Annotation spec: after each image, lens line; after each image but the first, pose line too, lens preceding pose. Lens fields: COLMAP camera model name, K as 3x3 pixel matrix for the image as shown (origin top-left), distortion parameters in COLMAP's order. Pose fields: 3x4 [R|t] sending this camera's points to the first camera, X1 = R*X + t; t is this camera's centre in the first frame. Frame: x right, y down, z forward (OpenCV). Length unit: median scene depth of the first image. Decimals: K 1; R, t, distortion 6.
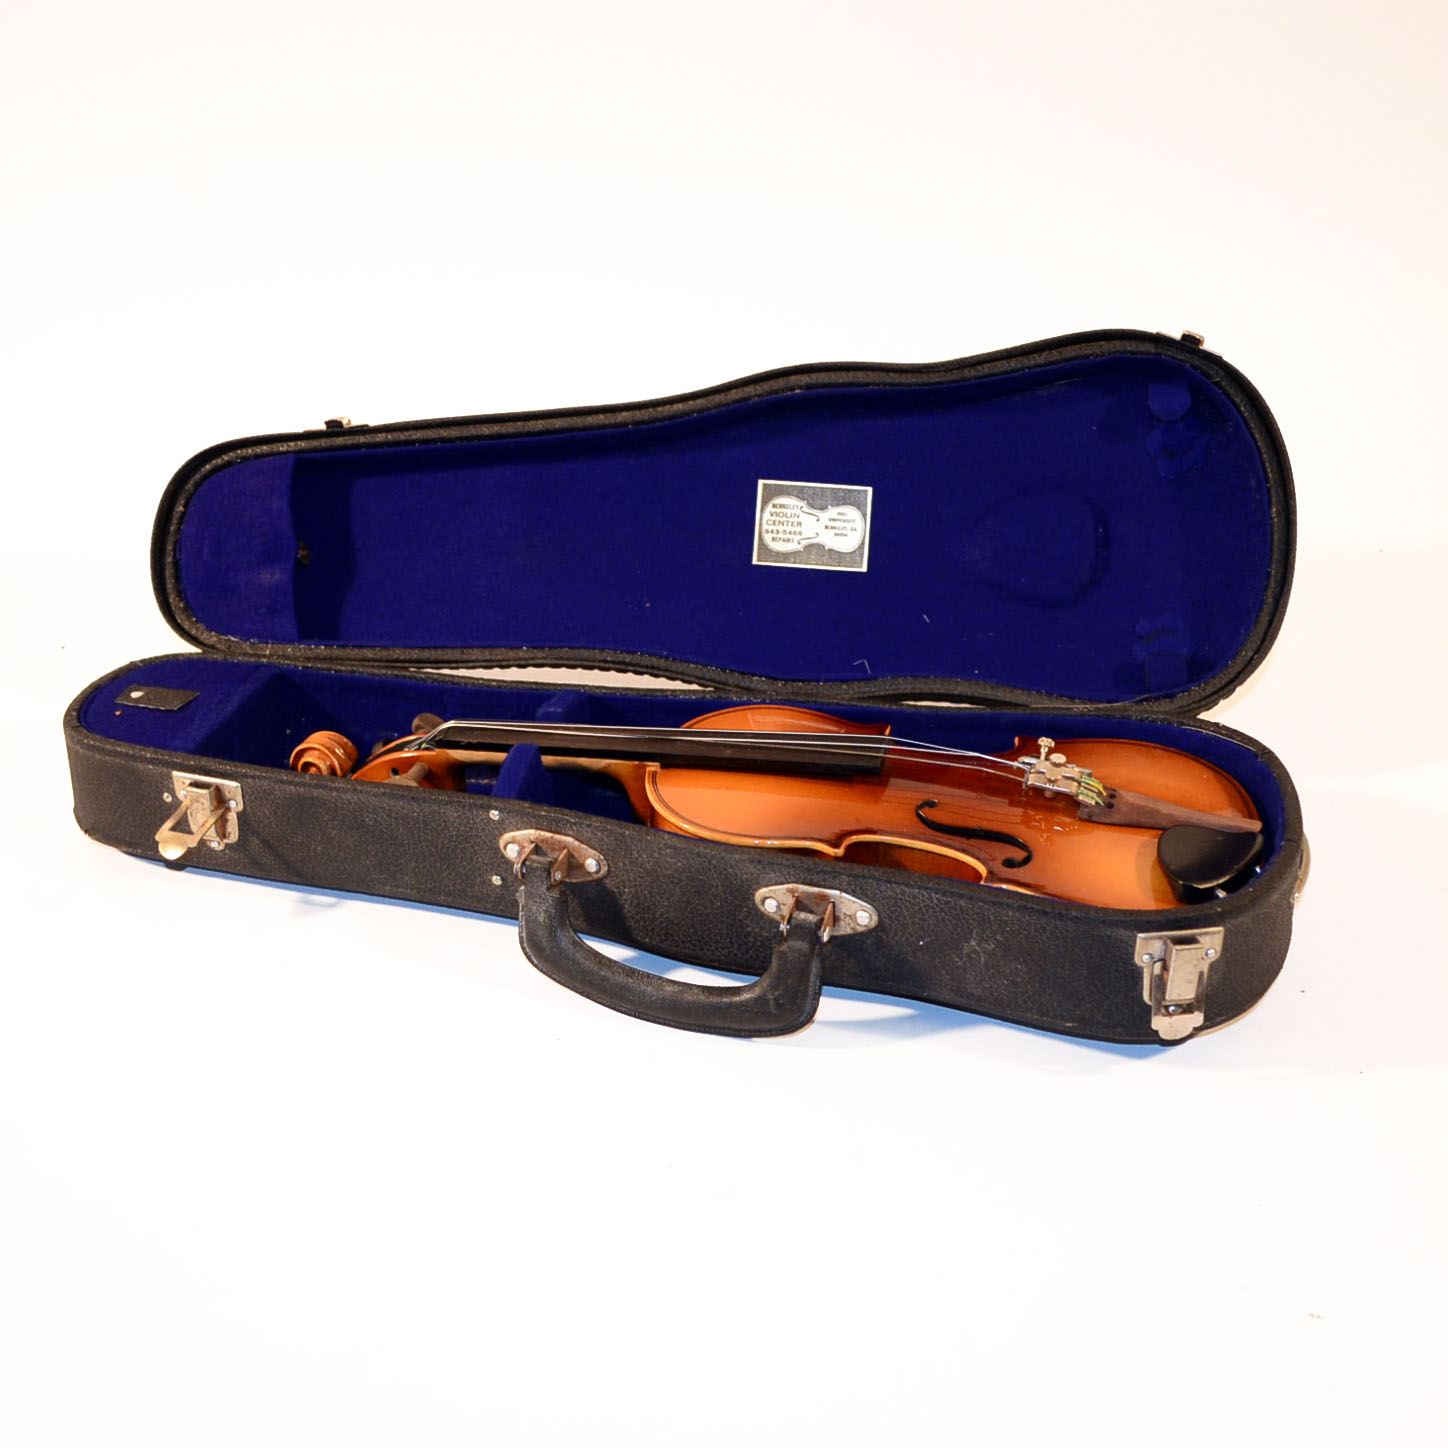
lens RADIAL K [[1867.0, 0, 724.0], [0, 1867.0, 724.0], [0, 0, 1]] dist [-0.018852, 0.009047]
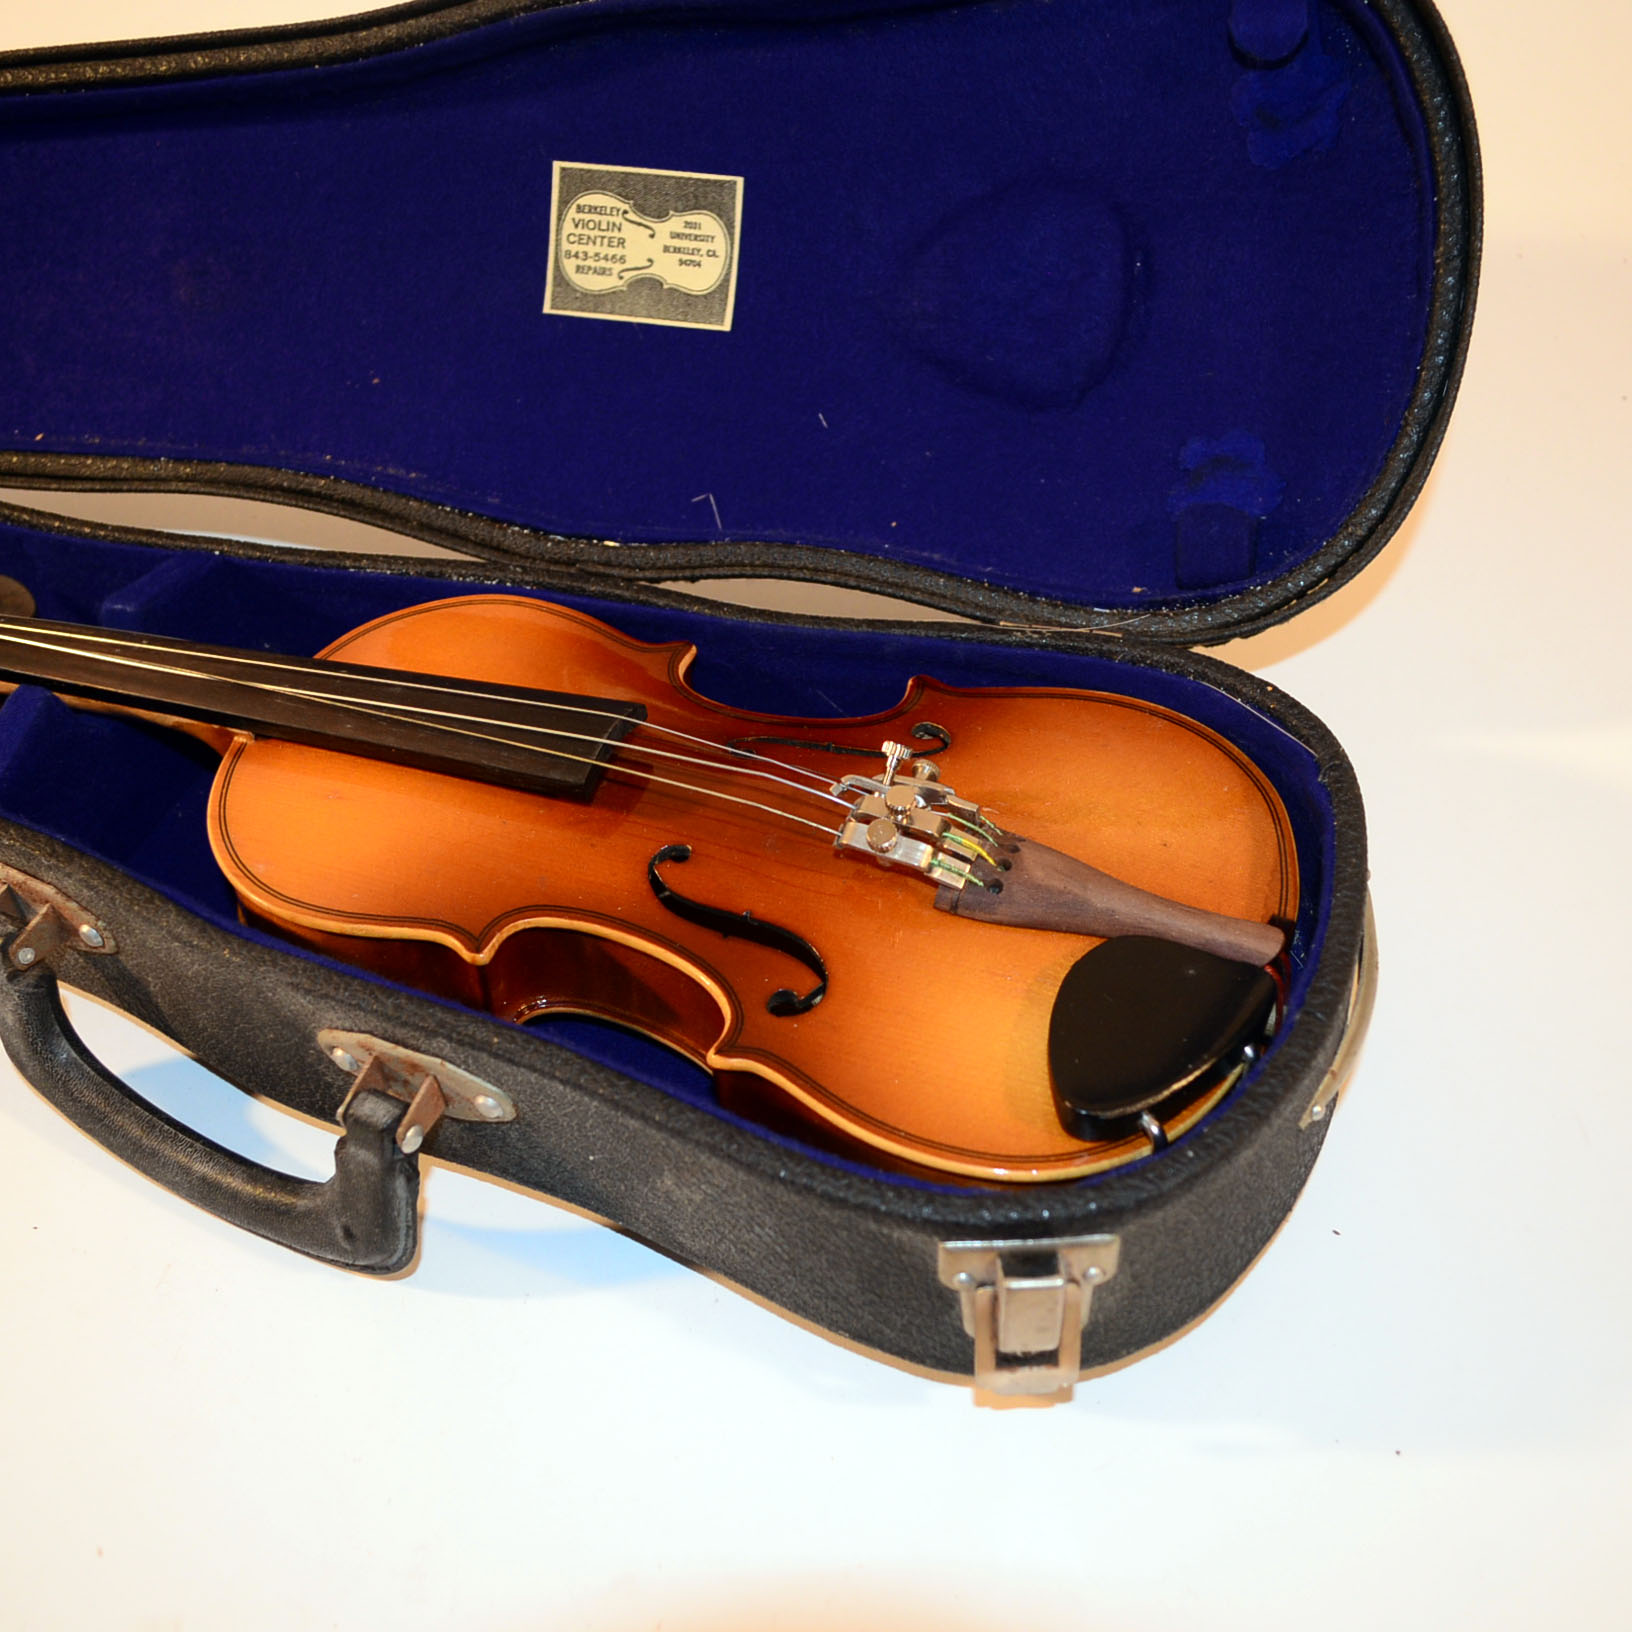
lens RADIAL K [[1848.7, 0, 816.0], [0, 1848.7, 816.0], [0, 0, 1]] dist [-0.017159, 0.015479]
pose [[0.990595, 0.050354, -0.127221, 0.219034], [-0.010533, 0.955122, 0.296025, -0.128764], [0.136418, -0.291901, 0.946670, 0.494699]]
